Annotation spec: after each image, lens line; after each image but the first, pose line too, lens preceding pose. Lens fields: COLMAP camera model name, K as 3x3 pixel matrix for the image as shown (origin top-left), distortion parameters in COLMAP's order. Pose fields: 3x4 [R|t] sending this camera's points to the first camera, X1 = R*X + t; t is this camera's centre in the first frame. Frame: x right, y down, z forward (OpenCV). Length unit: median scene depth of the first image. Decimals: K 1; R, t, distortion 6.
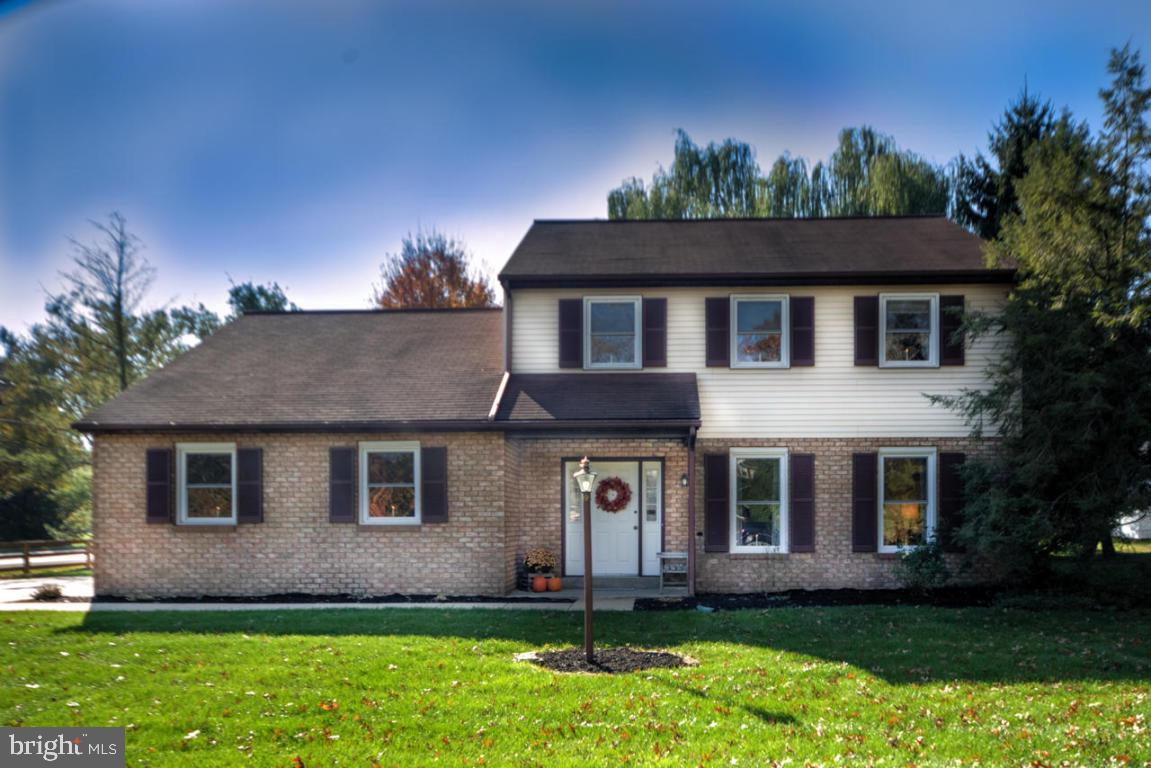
lens RADIAL K [[775.0, 0, 580.0], [0, 775.0, 452.4], [0, 0, 1]] dist [-0.007937, 0.002253]
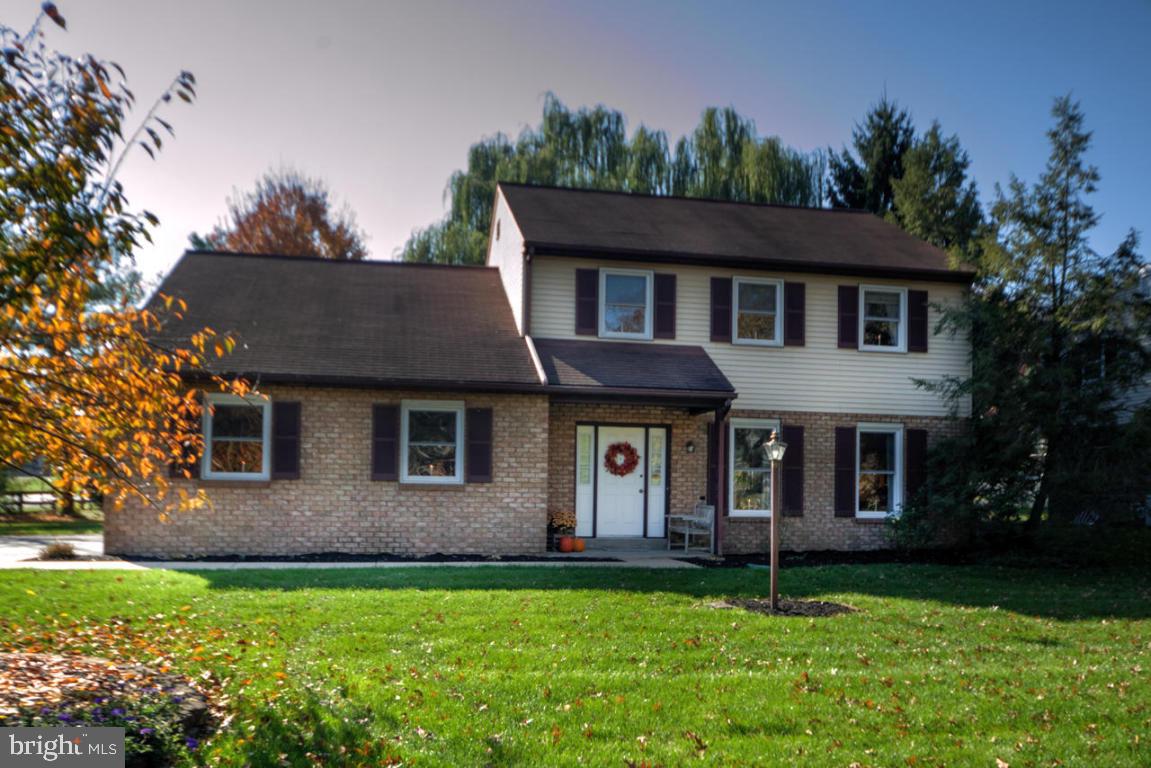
lens RADIAL K [[801.8, 0, 575.5], [0, 801.8, 384.0], [0, 0, 1]] dist [-0.006545, -0.004969]
pose [[0.979527, 0.044159, 0.196409, -0.238036], [-0.037189, 0.998545, -0.039041, -0.001534], [-0.197848, 0.030937, 0.979744, -0.046964]]
